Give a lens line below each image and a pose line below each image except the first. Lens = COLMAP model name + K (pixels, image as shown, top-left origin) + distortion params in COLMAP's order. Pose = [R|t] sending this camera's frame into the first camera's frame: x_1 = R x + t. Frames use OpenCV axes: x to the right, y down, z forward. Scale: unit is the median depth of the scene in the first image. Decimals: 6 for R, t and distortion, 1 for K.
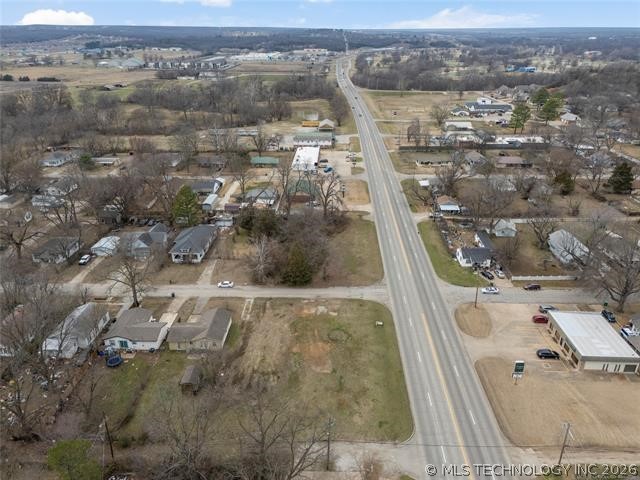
lens RADIAL K [[469.8, 0, 321.1], [0, 469.8, 238.3], [0, 0, 1]] dist [0.091063, -0.089995]
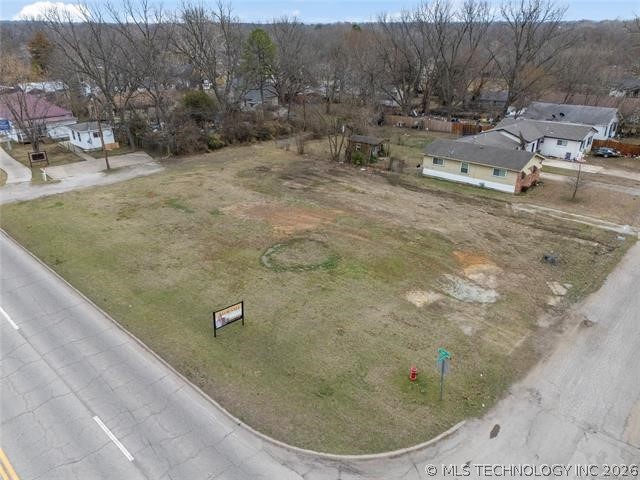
lens RADIAL K [[469.8, 0, 321.1], [0, 469.8, 238.3], [0, 0, 1]] dist [0.091063, -0.089995]
pose [[-0.655933, 0.305185, -0.690372, 0.226726], [-0.302550, 0.731633, 0.610882, -0.003754], [0.691531, 0.609570, -0.387568, 1.028004]]
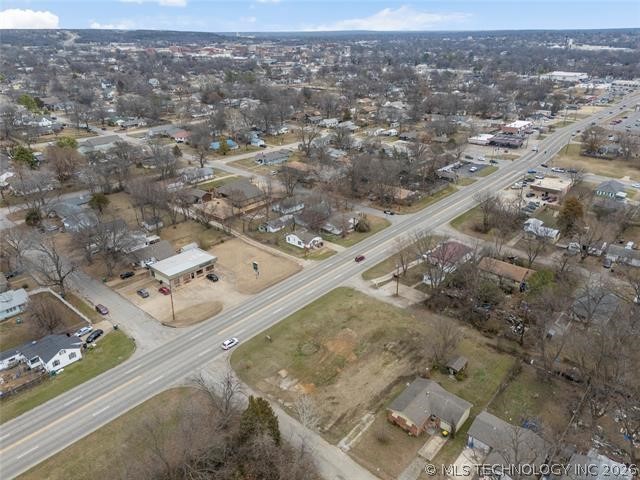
lens RADIAL K [[469.8, 0, 321.1], [0, 469.8, 238.3], [0, 0, 1]] dist [0.091063, -0.089995]
pose [[-0.773305, -0.256232, 0.579952, -0.469465], [0.255307, 0.711426, 0.654745, -0.569926], [-0.580360, 0.654383, -0.484732, 1.205702]]
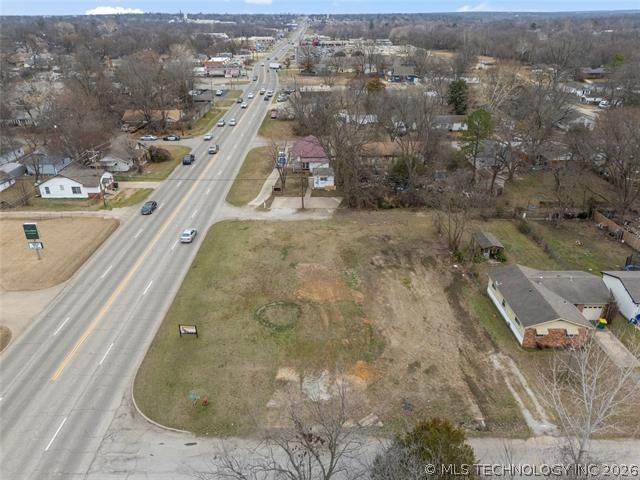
lens RADIAL K [[469.8, 0, 321.1], [0, 469.8, 238.3], [0, 0, 1]] dist [0.091063, -0.089995]
pose [[-0.998956, 0.020282, -0.040925, 0.011650], [-0.017377, 0.659860, 0.751188, -0.207184], [0.042241, 0.751115, -0.658819, 1.159625]]
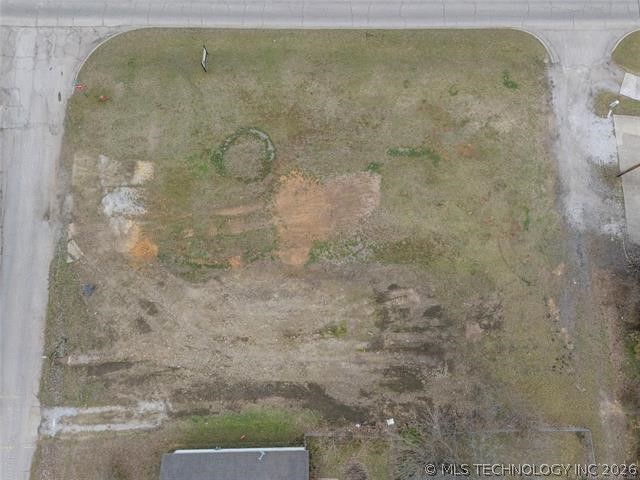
lens RADIAL K [[469.8, 0, 321.1], [0, 469.8, 238.3], [0, 0, 1]] dist [0.091063, -0.089995]
pose [[-0.041700, -0.984803, 0.168592, -0.094804], [0.384001, 0.139982, 0.912660, -0.122220], [-0.922391, 0.102797, 0.372328, 0.723021]]
